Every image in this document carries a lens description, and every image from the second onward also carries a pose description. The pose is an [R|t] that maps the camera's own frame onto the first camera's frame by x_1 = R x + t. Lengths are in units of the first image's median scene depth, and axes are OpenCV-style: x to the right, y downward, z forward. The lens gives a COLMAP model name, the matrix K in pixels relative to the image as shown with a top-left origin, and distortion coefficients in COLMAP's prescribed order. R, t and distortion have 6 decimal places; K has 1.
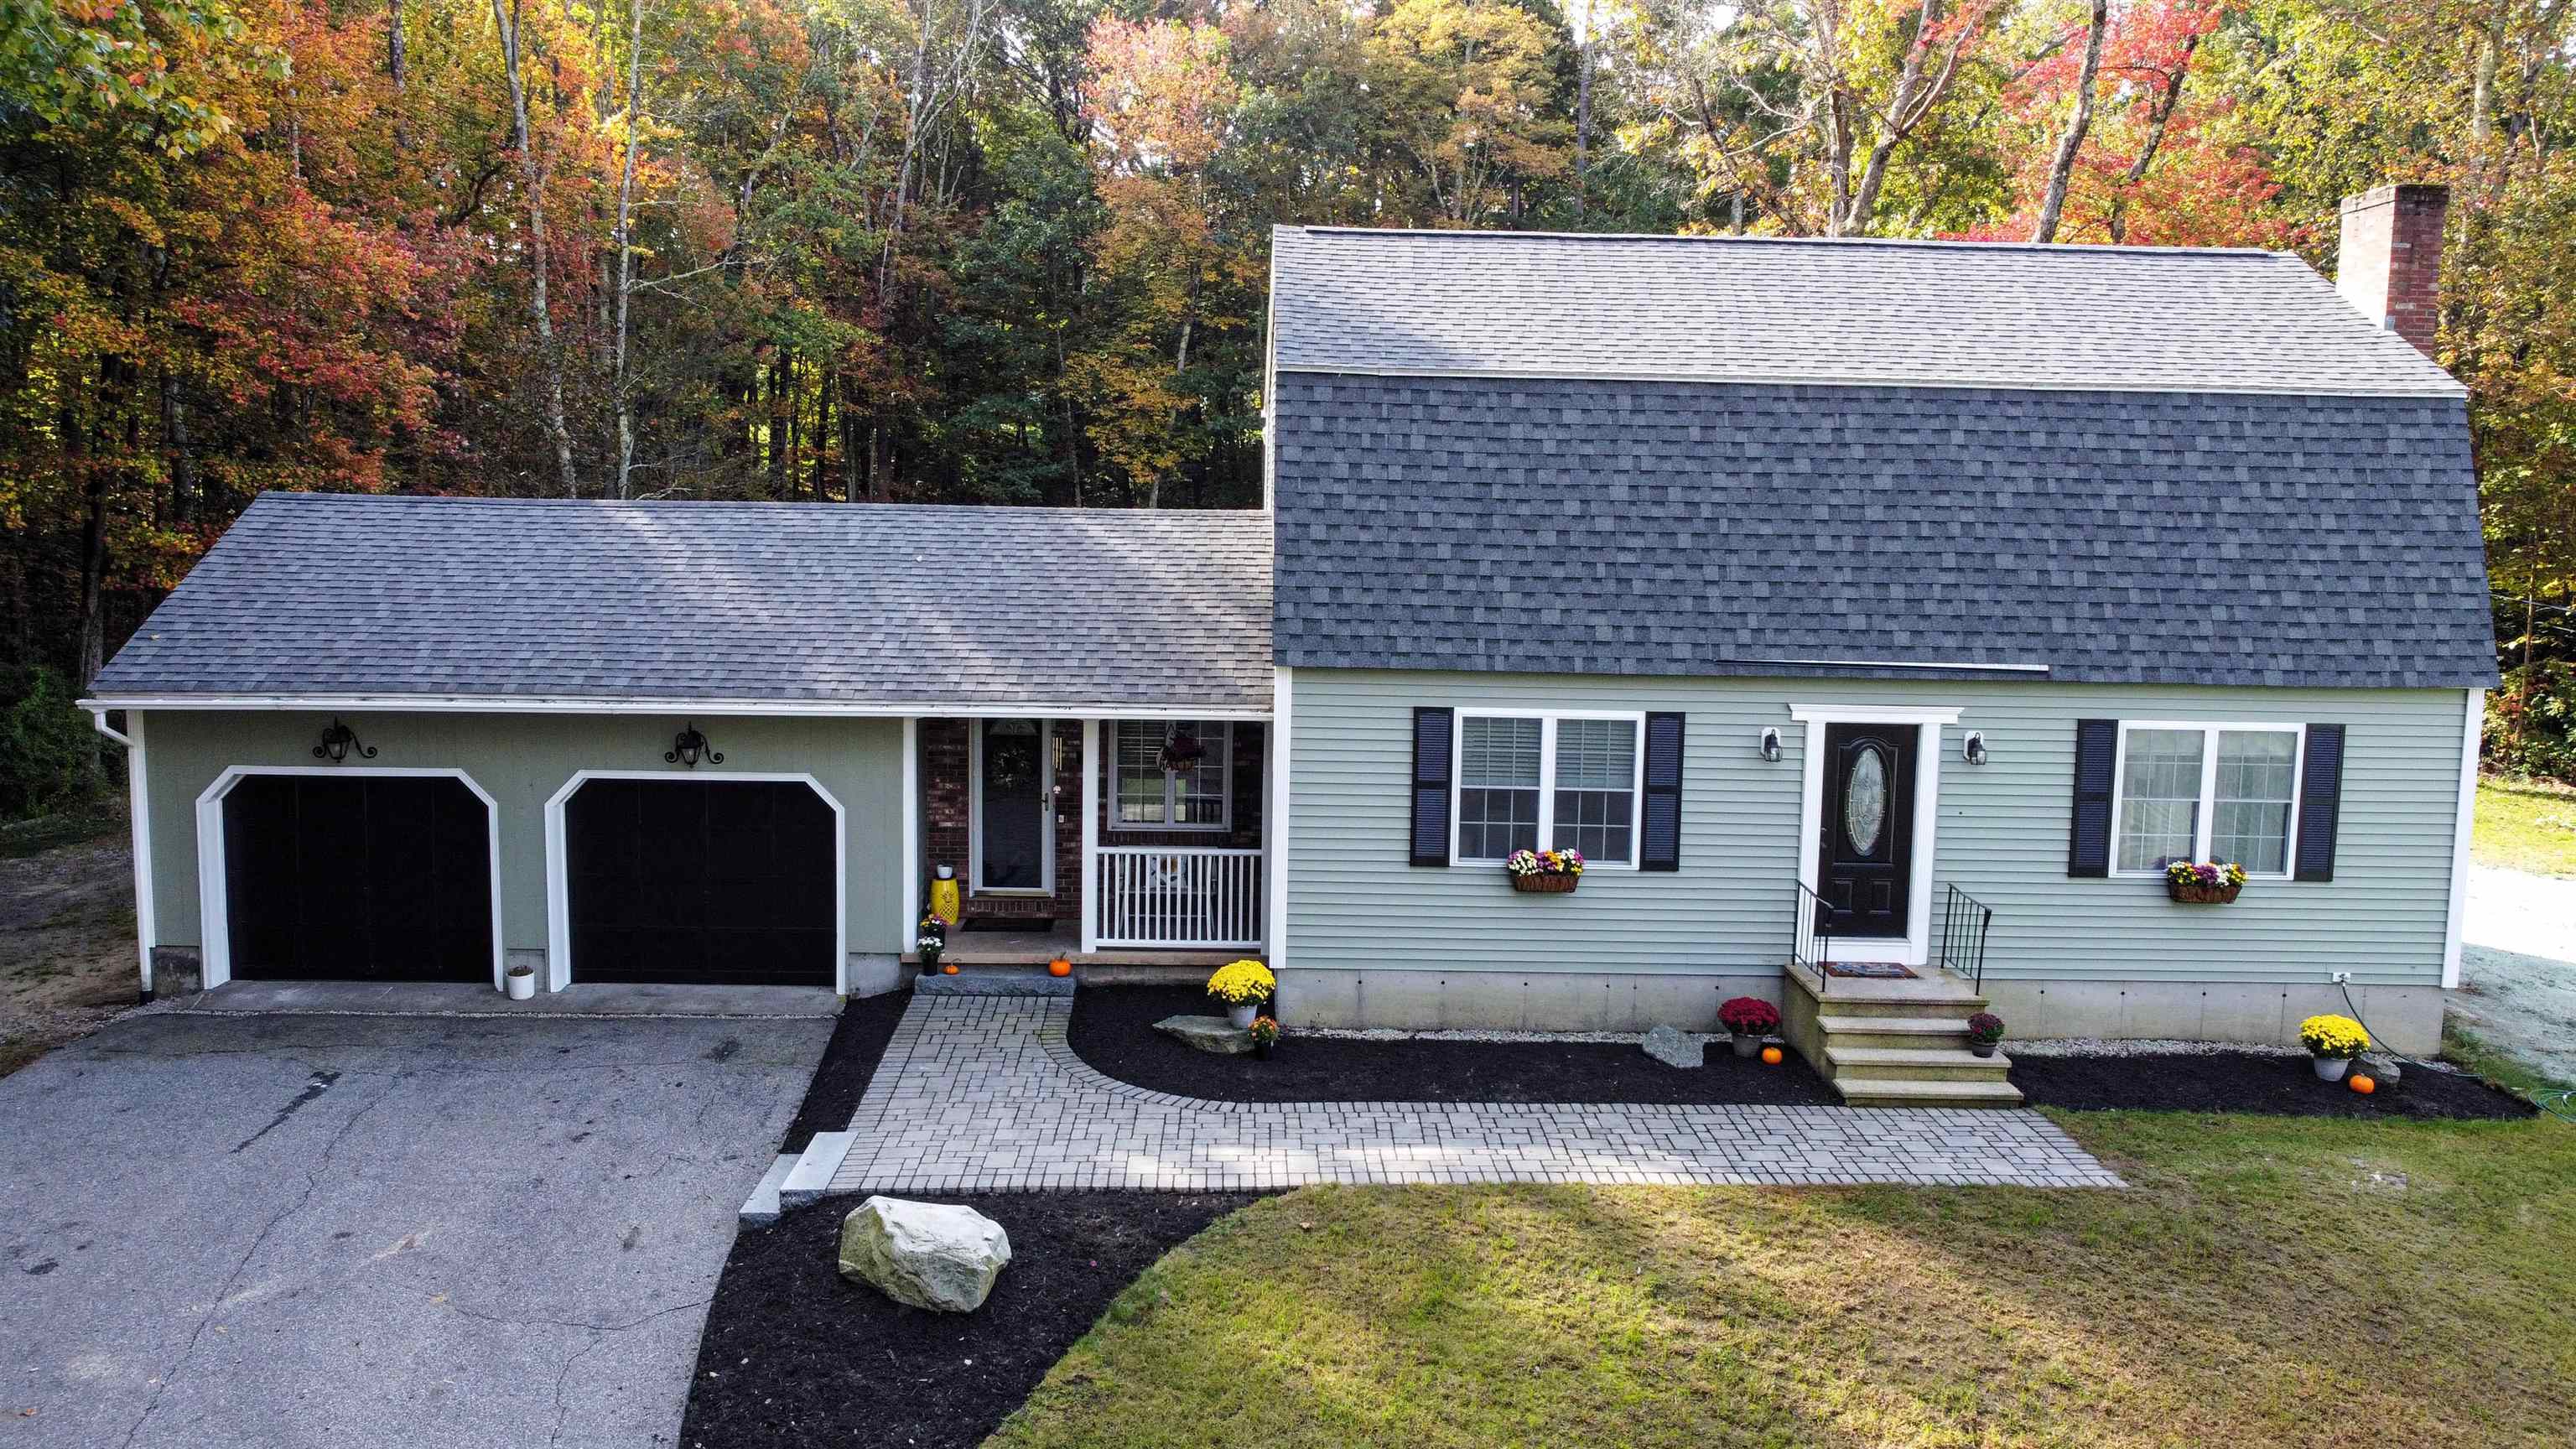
lens RADIAL K [[2013.6, 0, 1242.7], [0, 2013.6, 721.5], [0, 0, 1]] dist [-0.001076, 0.000011]
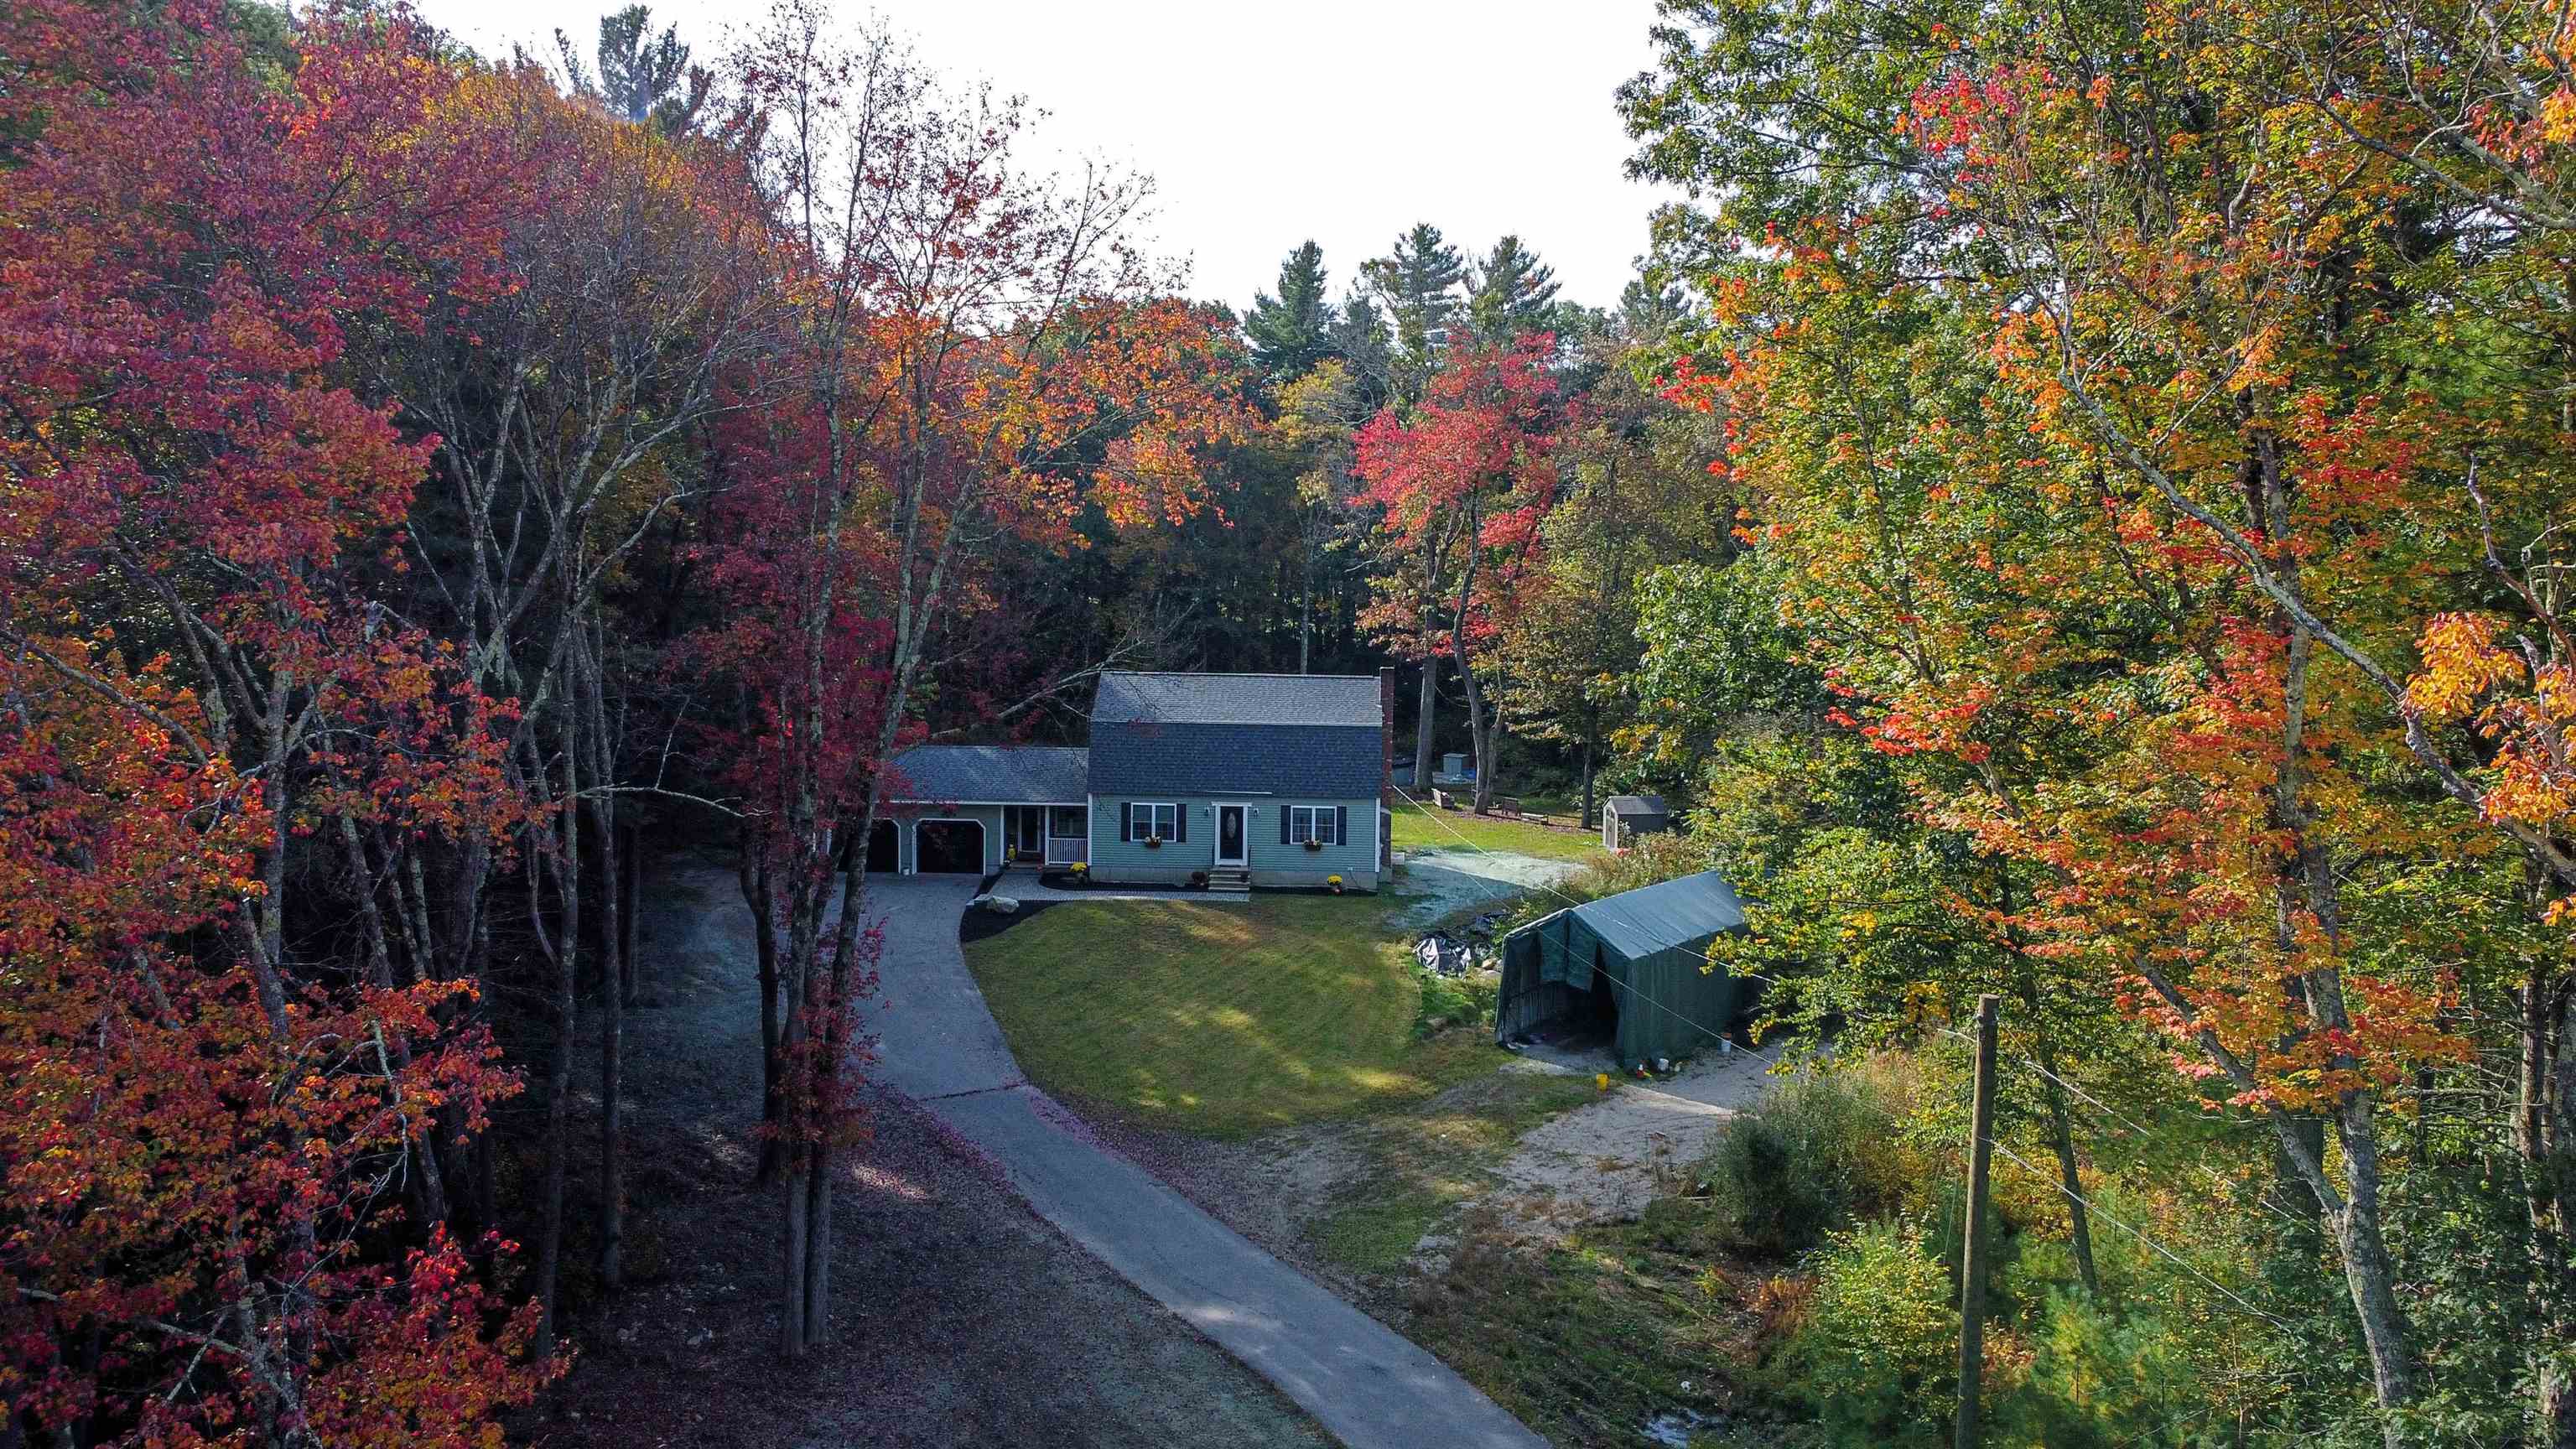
lens RADIAL K [[1942.2, 0, 1288.0], [0, 1942.2, 724.5], [0, 0, 1]] dist [0.037472, -0.000458]
pose [[0.999658, -0.001333, -0.026123, 0.535808], [0.000324, 0.999255, -0.038592, -0.014222], [0.026155, 0.038571, 0.998914, -3.032003]]
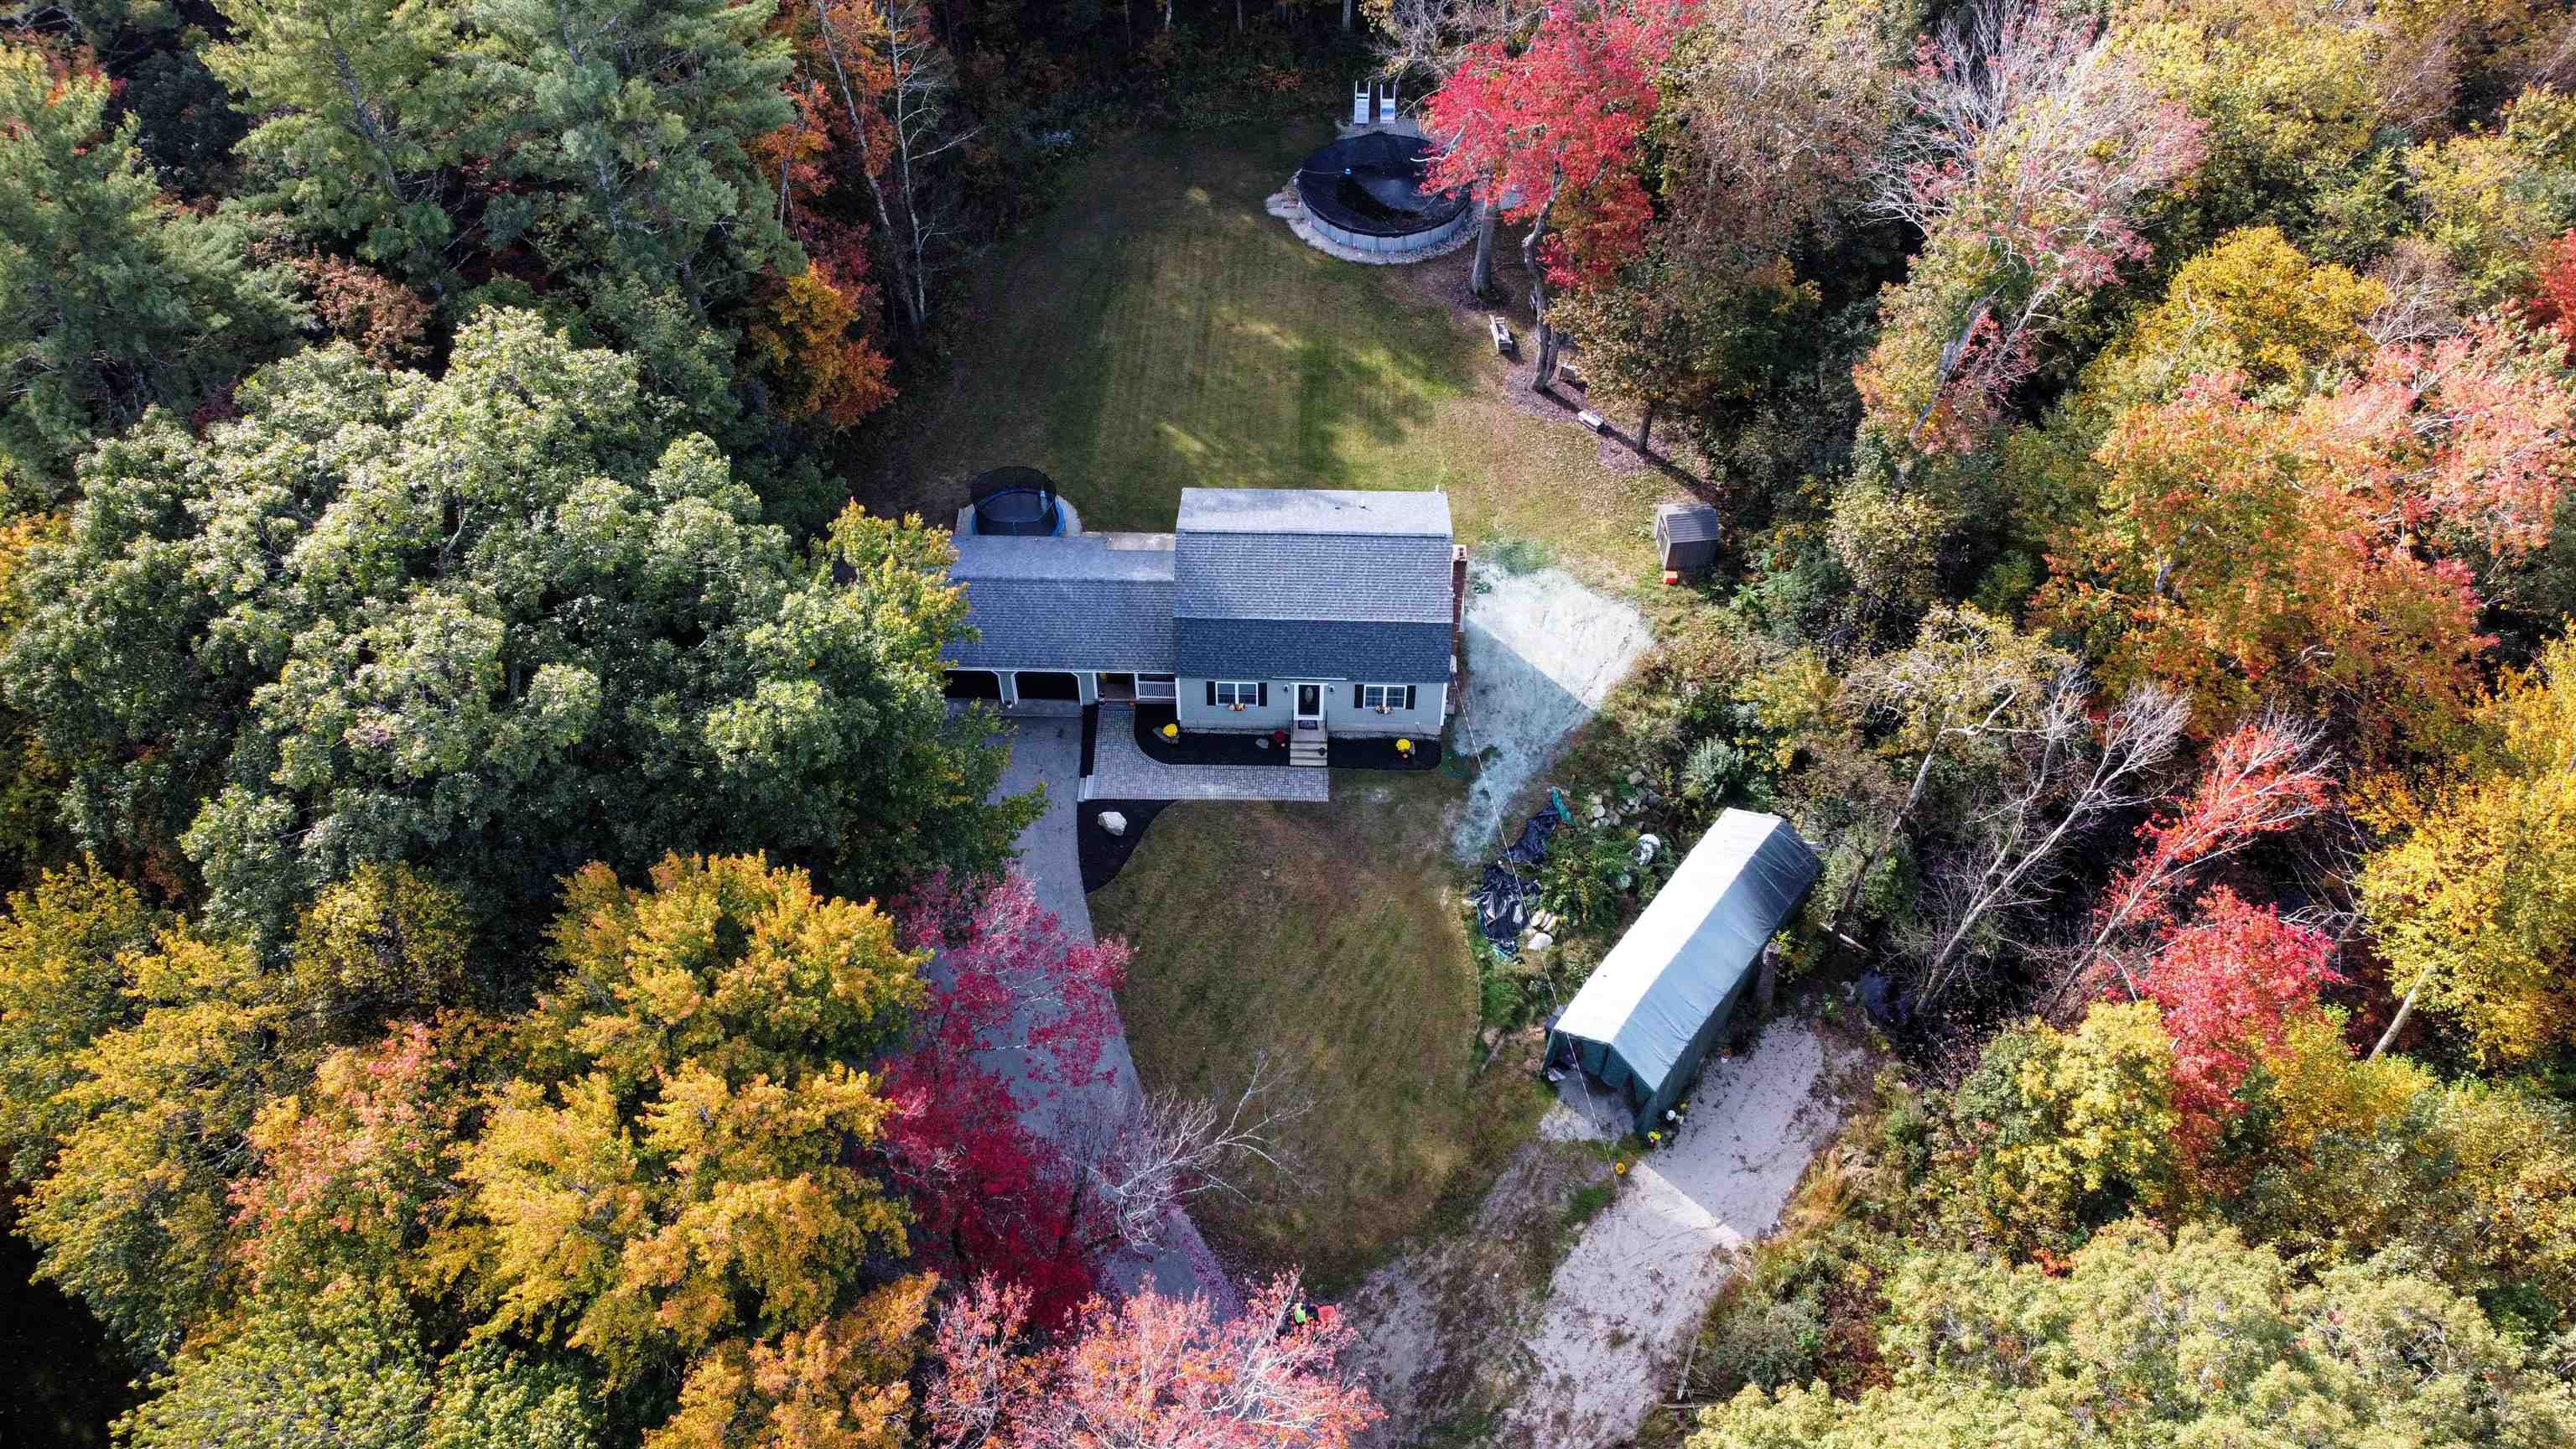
lens RADIAL K [[1942.2, 0, 1288.0], [0, 1942.2, 724.5], [0, 0, 1]] dist [0.037472, -0.000458]
pose [[0.999905, 0.006080, -0.012332, 0.320035], [0.004278, 0.714813, 0.699303, -2.959716], [0.013066, -0.699289, 0.714719, -2.153876]]
